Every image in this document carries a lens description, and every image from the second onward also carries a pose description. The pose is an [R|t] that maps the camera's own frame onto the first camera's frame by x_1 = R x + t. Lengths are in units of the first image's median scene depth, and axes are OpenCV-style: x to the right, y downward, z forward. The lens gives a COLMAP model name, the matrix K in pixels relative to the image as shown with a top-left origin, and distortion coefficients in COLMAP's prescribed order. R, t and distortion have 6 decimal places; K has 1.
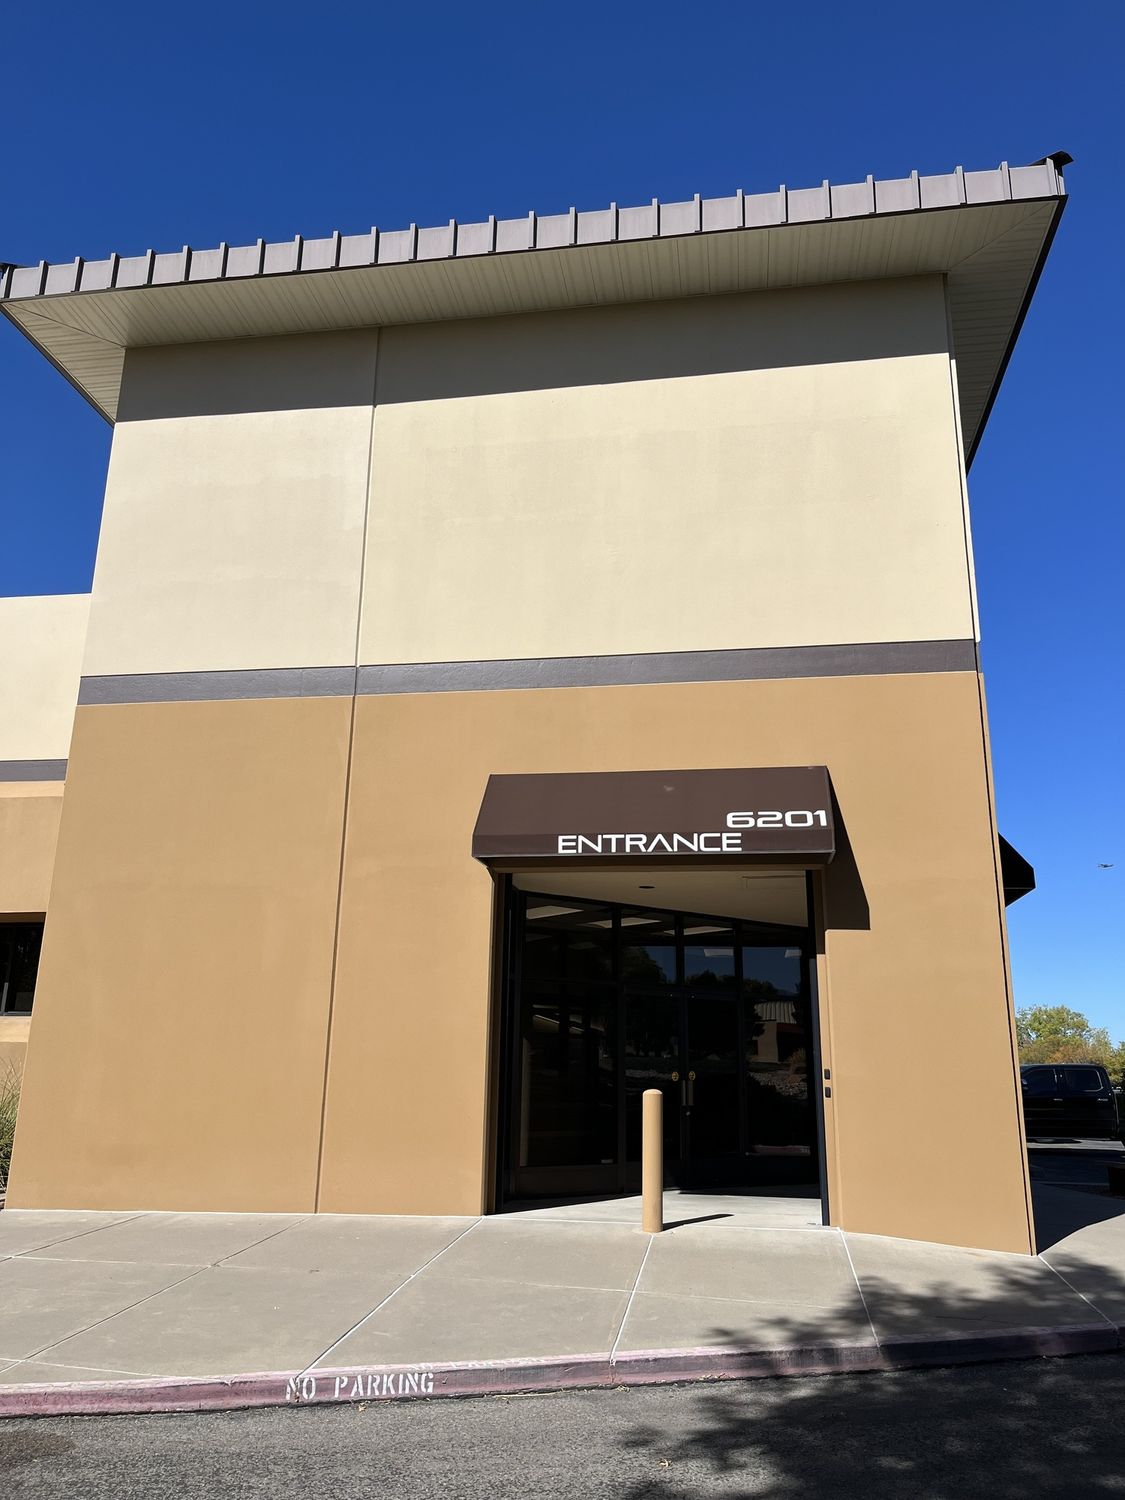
lens RADIAL K [[1126.4, 0, 561.8], [0, 1126.4, 756.8], [0, 0, 1]] dist [0.081214, -0.116190]
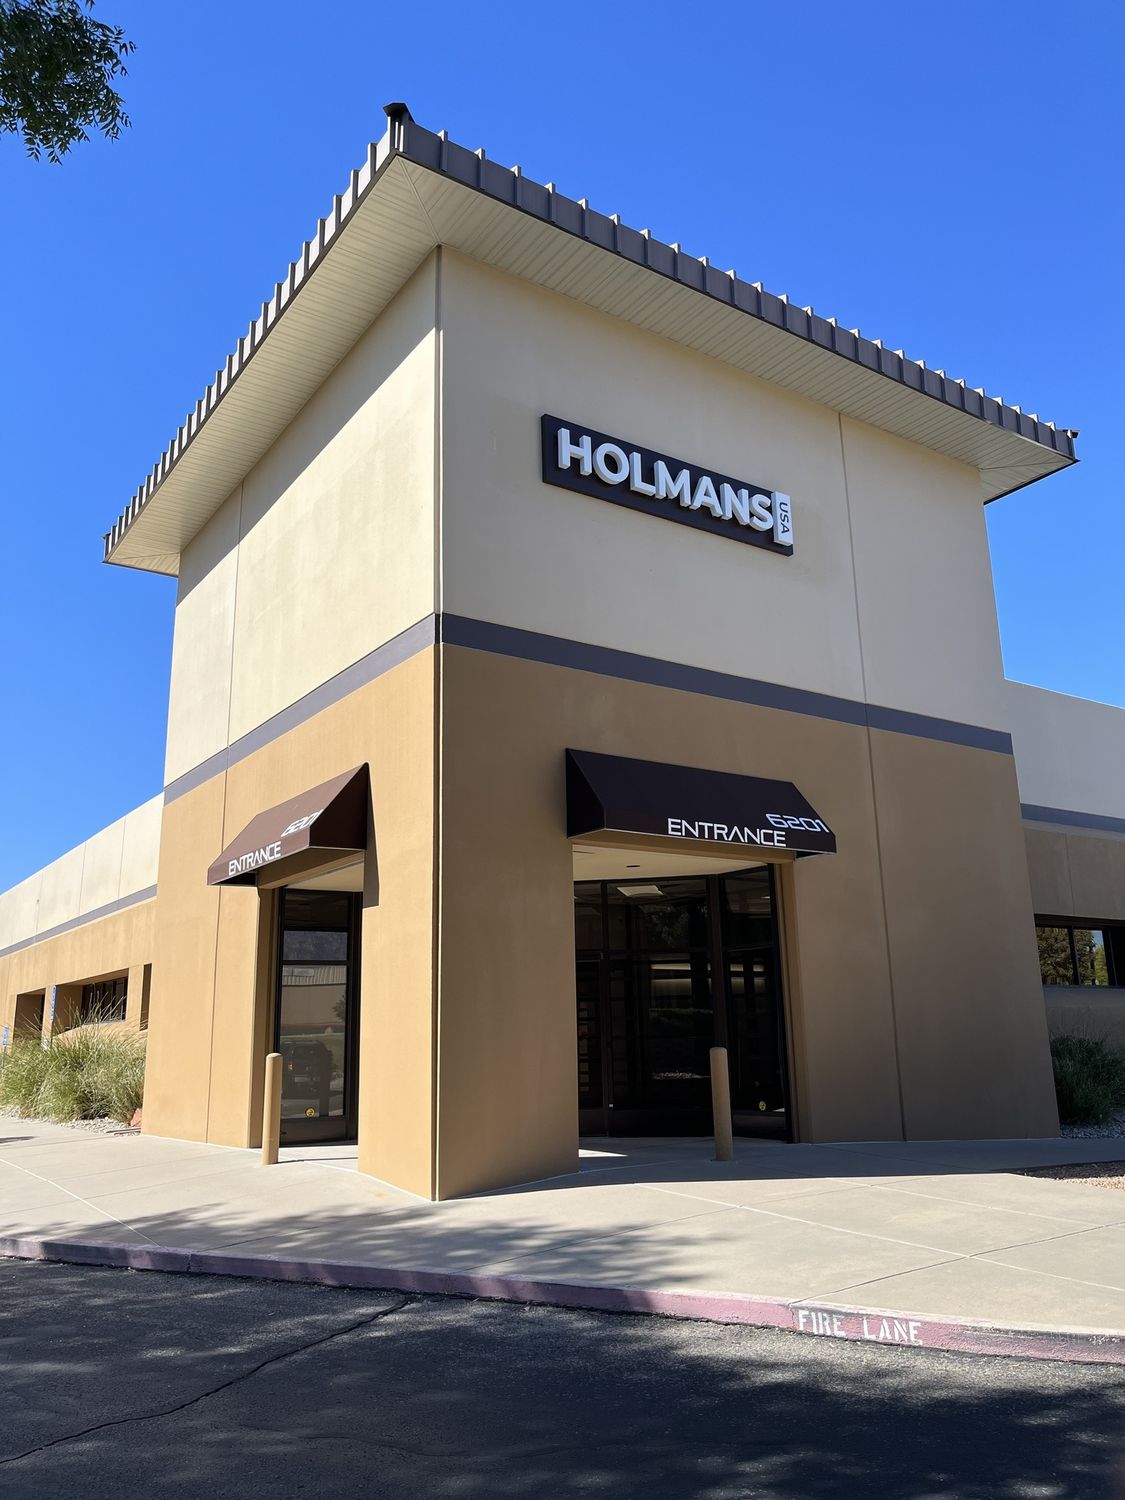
lens RADIAL K [[1126.4, 0, 561.8], [0, 1126.4, 756.8], [0, 0, 1]] dist [0.081214, -0.116190]
pose [[0.711235, 0.134529, 0.689961, -0.866170], [-0.157943, 0.987003, -0.029633, 0.060880], [-0.684981, -0.087898, 0.723240, 0.281195]]
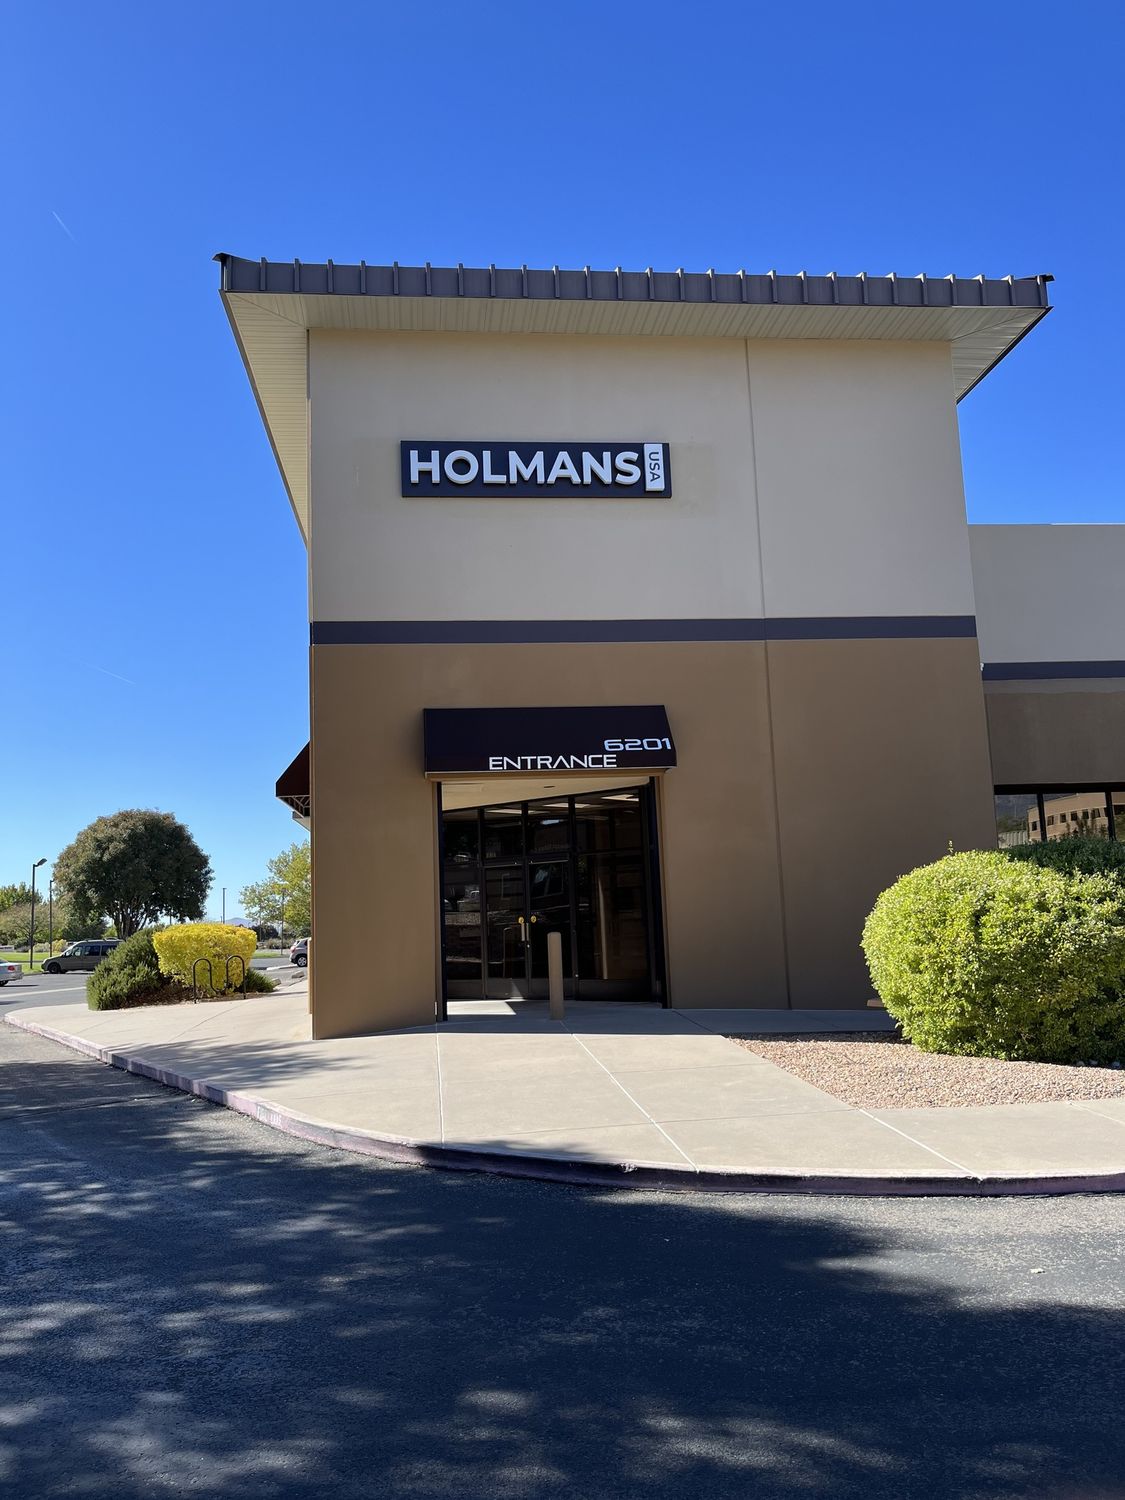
lens RADIAL K [[1126.4, 0, 561.8], [0, 1126.4, 756.8], [0, 0, 1]] dist [0.081214, -0.116190]
pose [[0.955855, -0.015763, 0.293416, -0.334241], [-0.022945, 0.991507, 0.128011, -0.114208], [-0.292942, -0.129093, 0.947375, -0.360704]]
